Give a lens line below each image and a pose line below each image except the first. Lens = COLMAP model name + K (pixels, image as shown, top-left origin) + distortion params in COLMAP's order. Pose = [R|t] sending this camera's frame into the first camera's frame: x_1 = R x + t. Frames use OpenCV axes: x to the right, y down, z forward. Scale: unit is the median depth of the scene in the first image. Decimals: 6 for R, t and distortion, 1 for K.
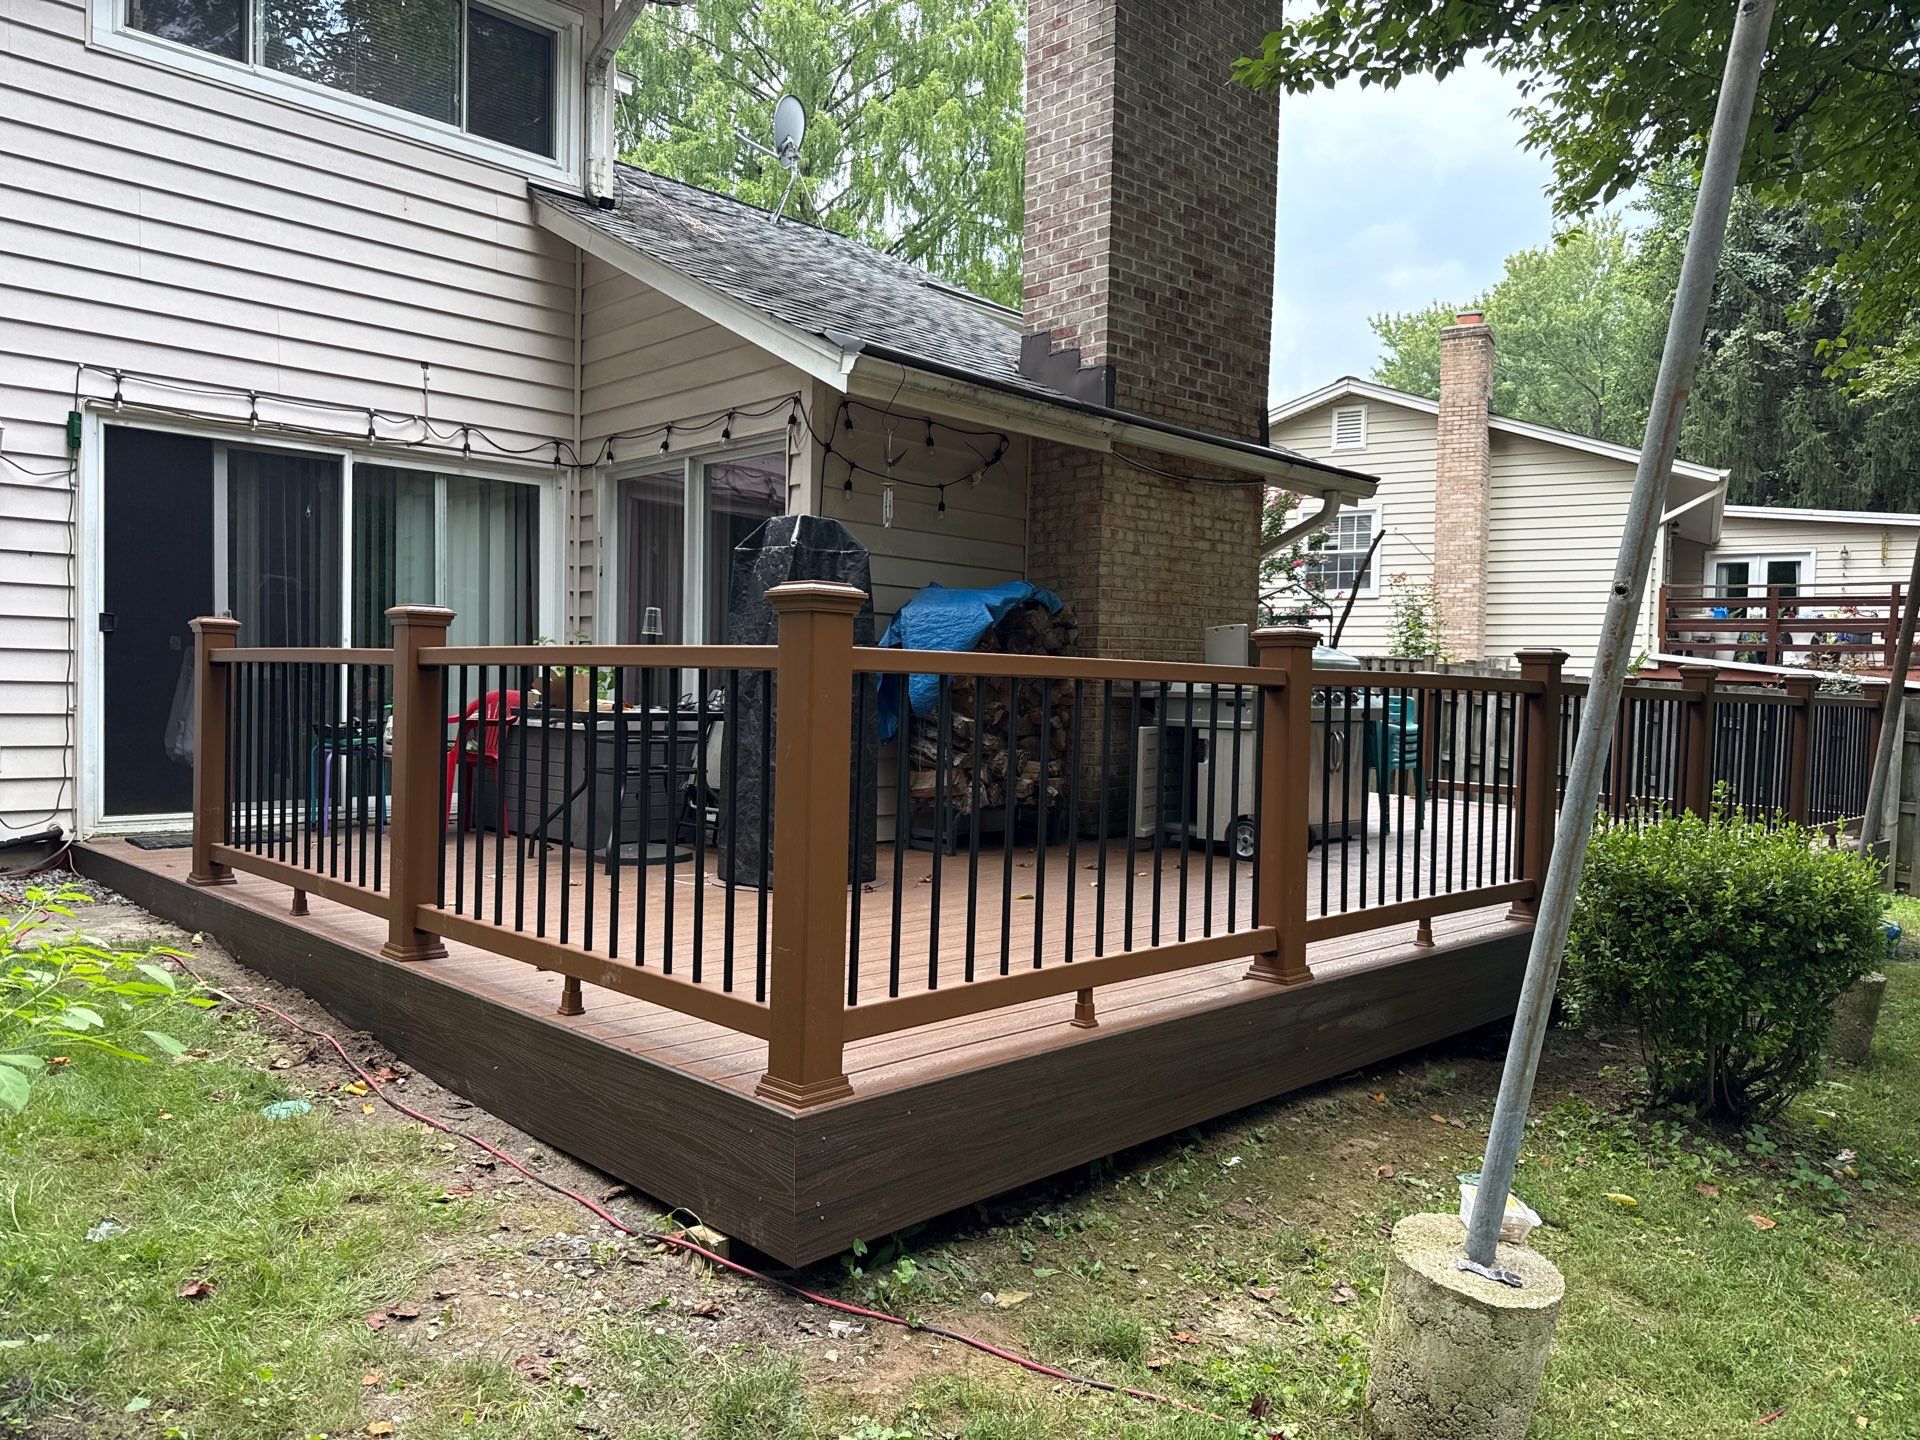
lens RADIAL K [[1356.3, 0, 956.6], [0, 1356.3, 729.4], [0, 0, 1]] dist [0.003942, -0.006832]
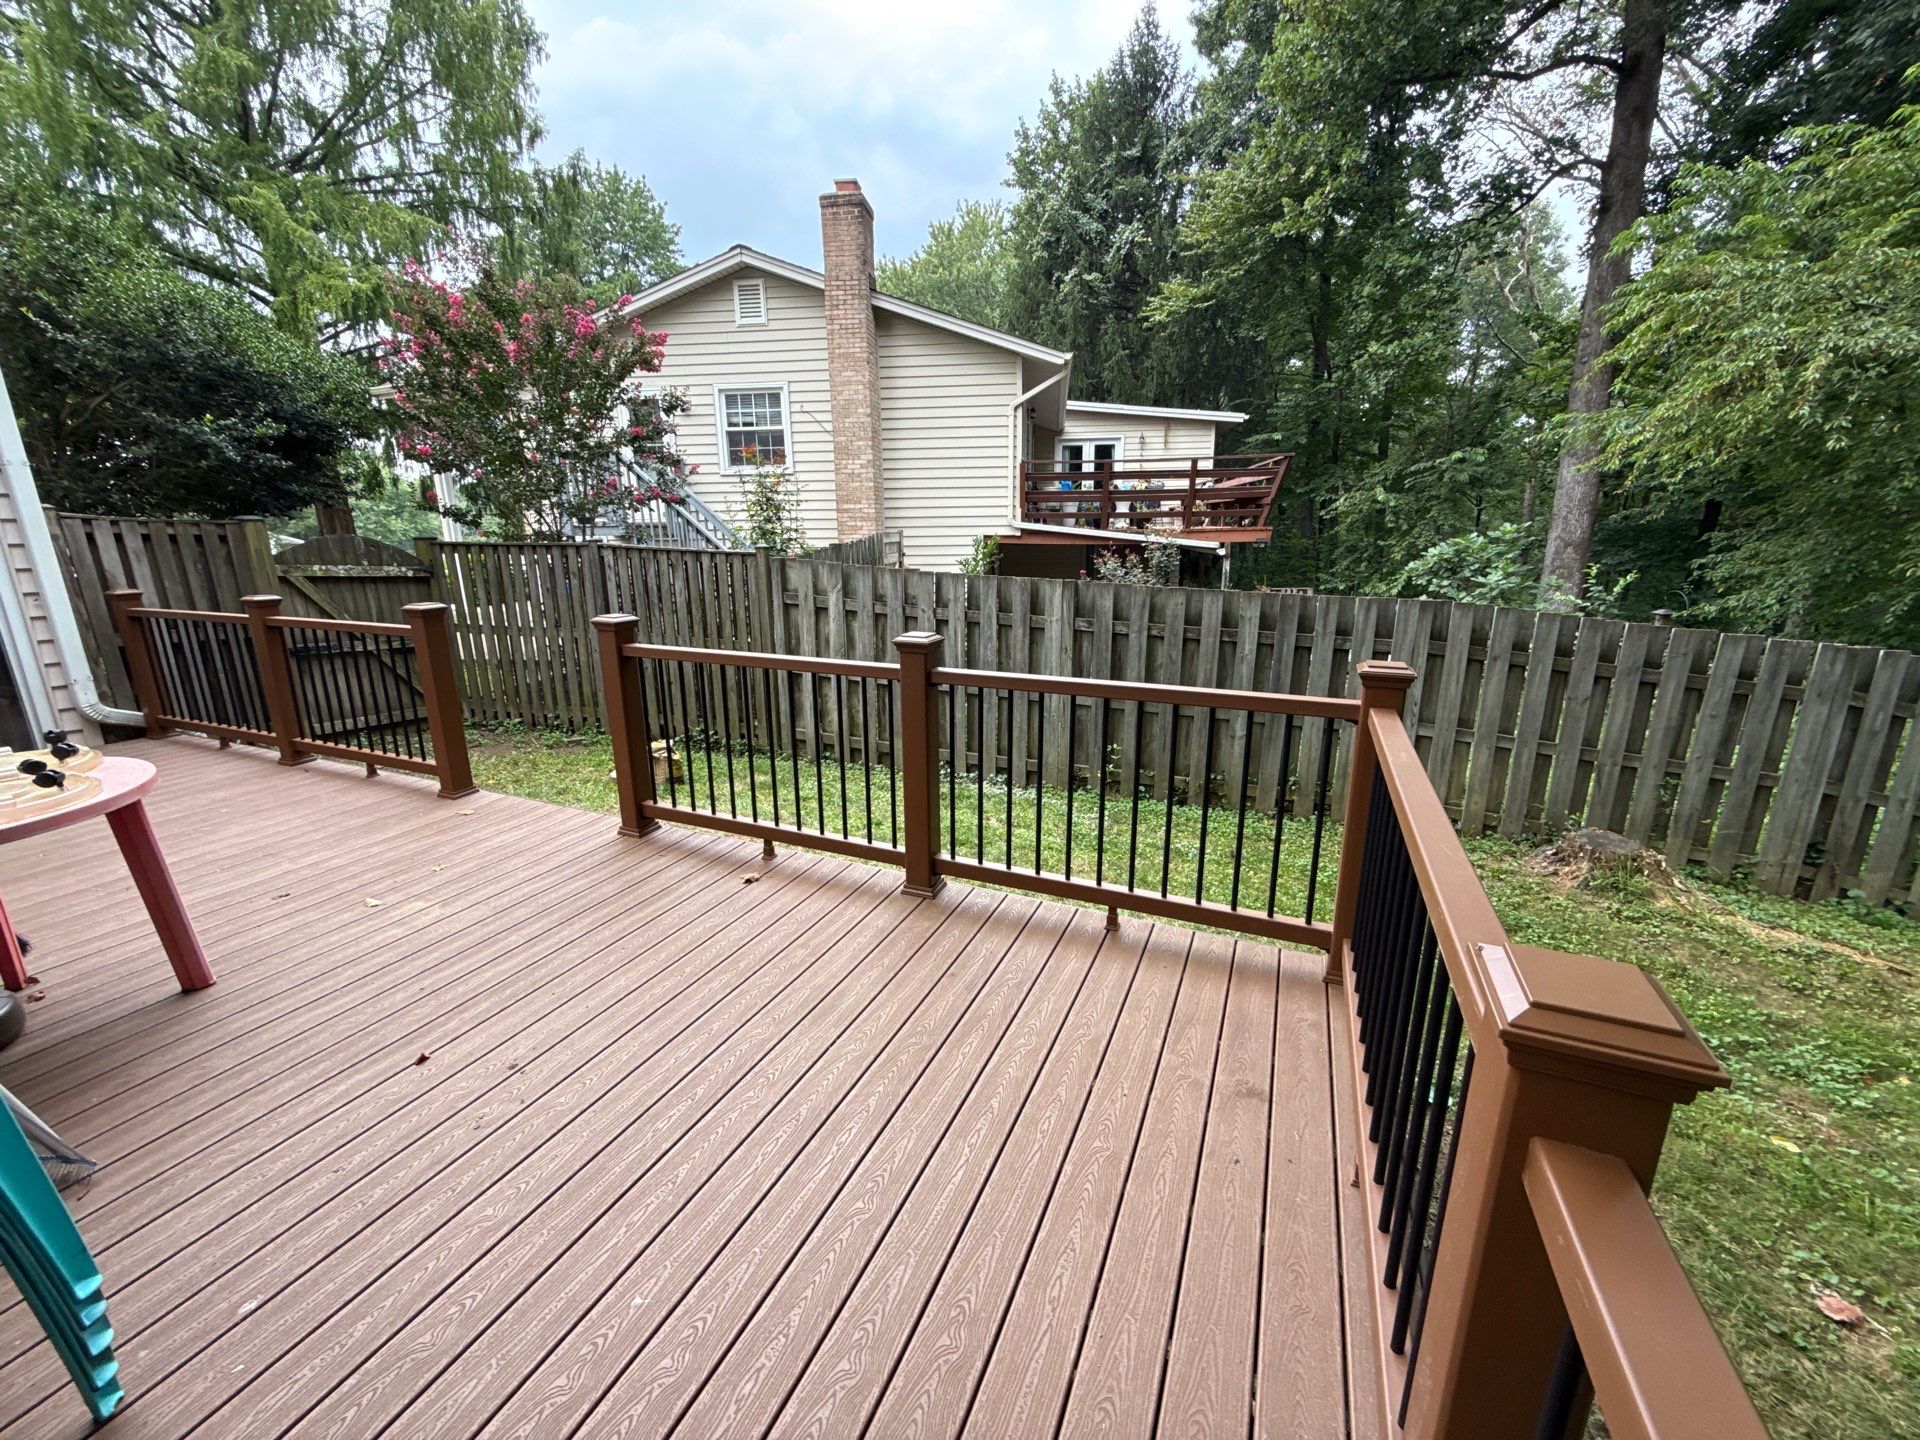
lens RADIAL K [[758.8, 0, 967.5], [0, 758.8, 717.6], [0, 0, 1]] dist [0.001069, -0.000528]
pose [[0.924012, -0.122020, 0.362372, 0.191270], [0.041724, 0.974232, 0.221656, -0.034179], [-0.380080, -0.189694, 0.905293, 0.345670]]
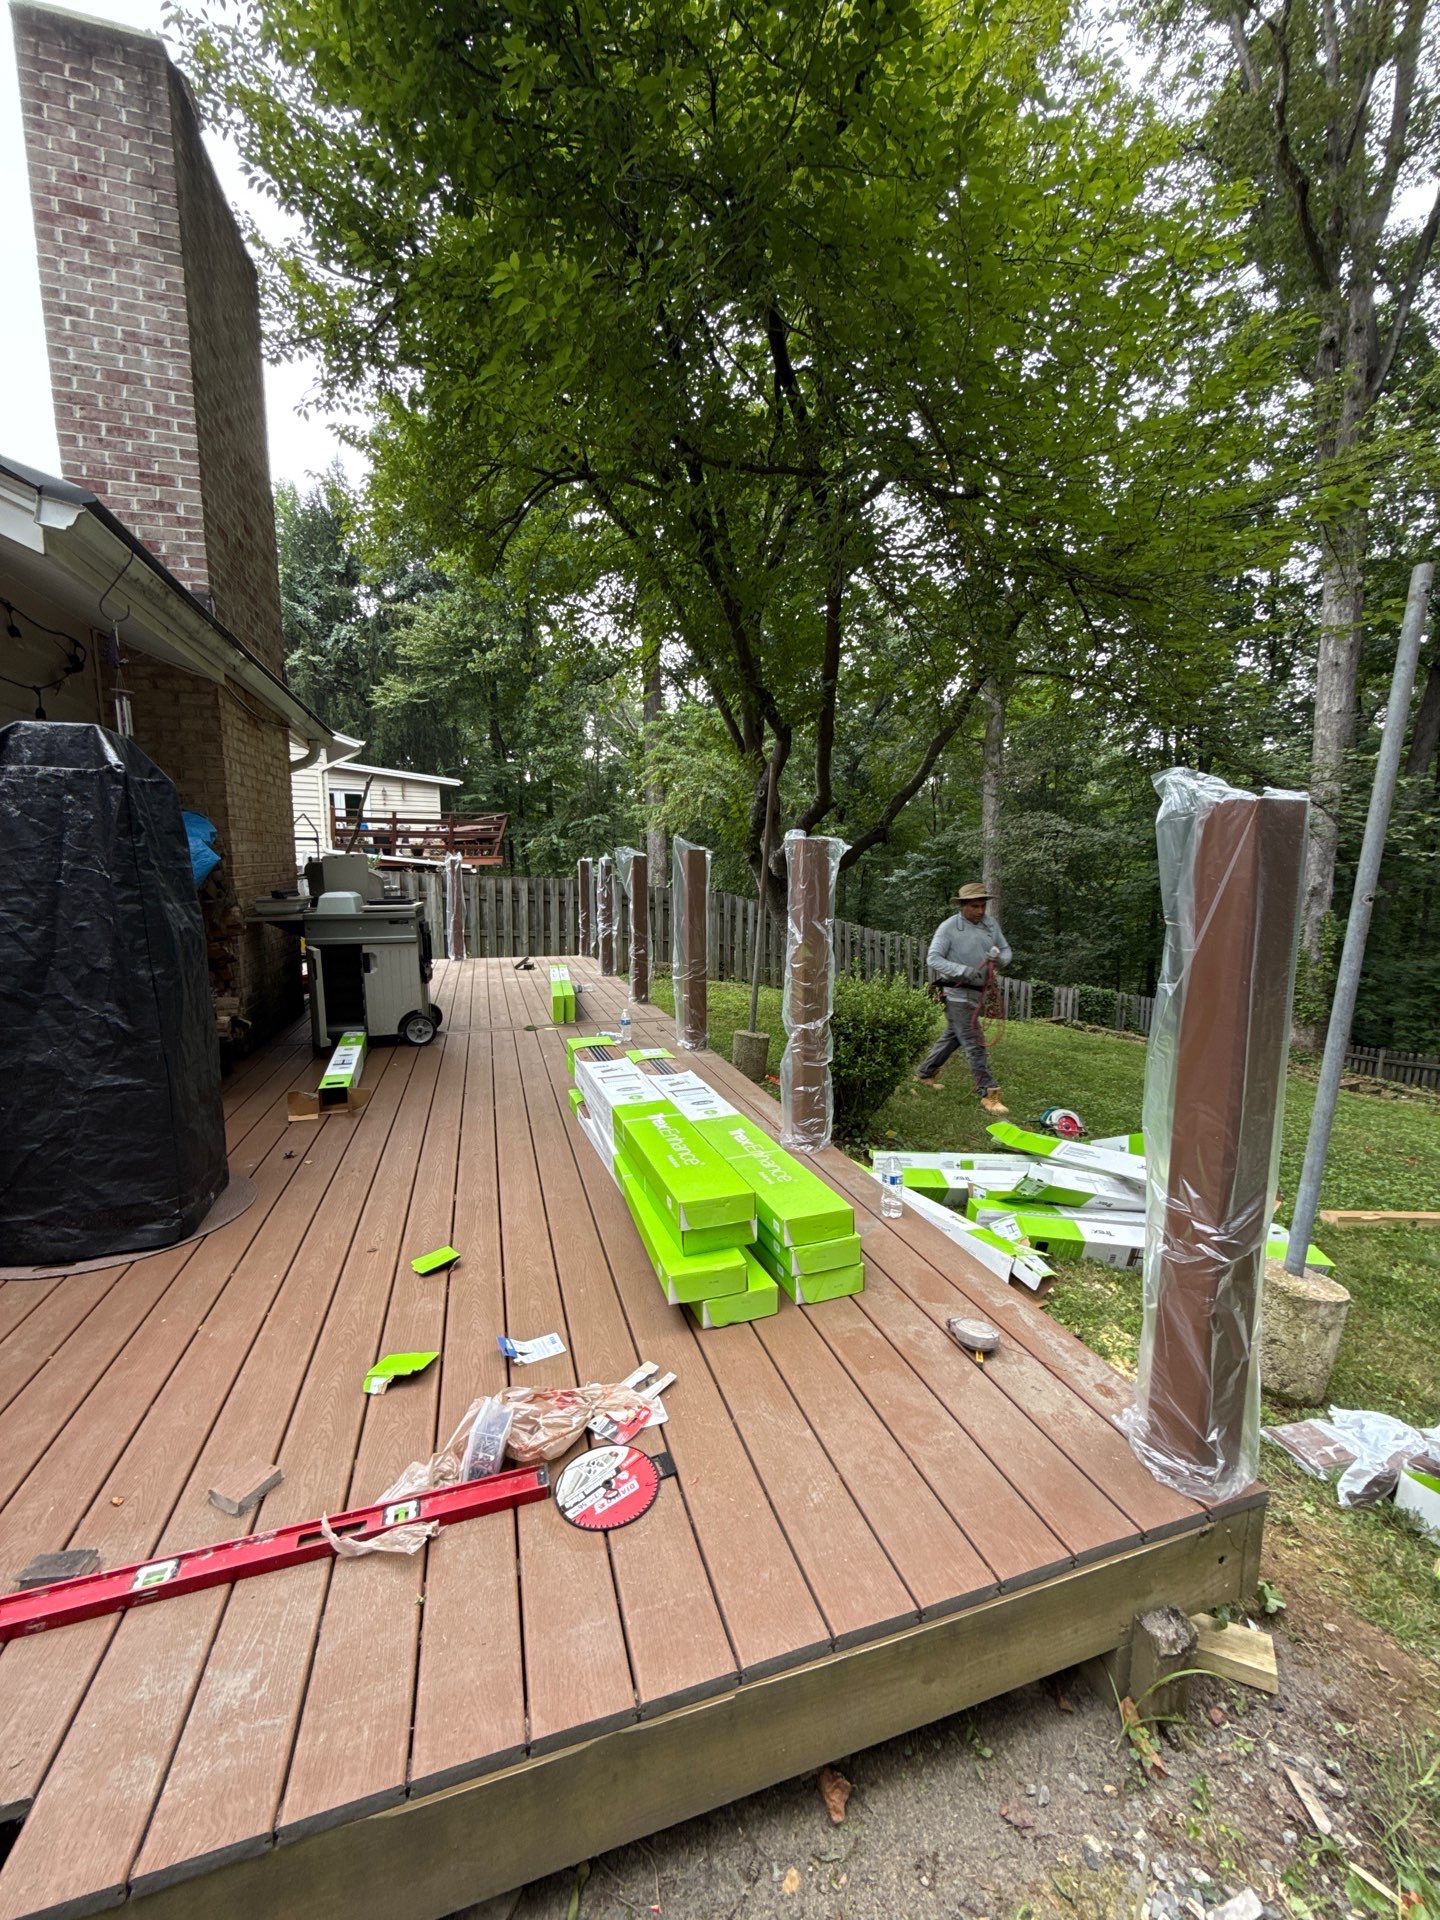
lens RADIAL K [[758.8, 0, 720.9], [0, 758.8, 959.9], [0, 0, 1]] dist [0.001069, -0.000528]
pose [[0.452095, -0.129488, 0.882521, -0.090322], [0.037708, 0.991297, 0.126131, -0.019019], [-0.891172, -0.023745, 0.453043, 0.138025]]
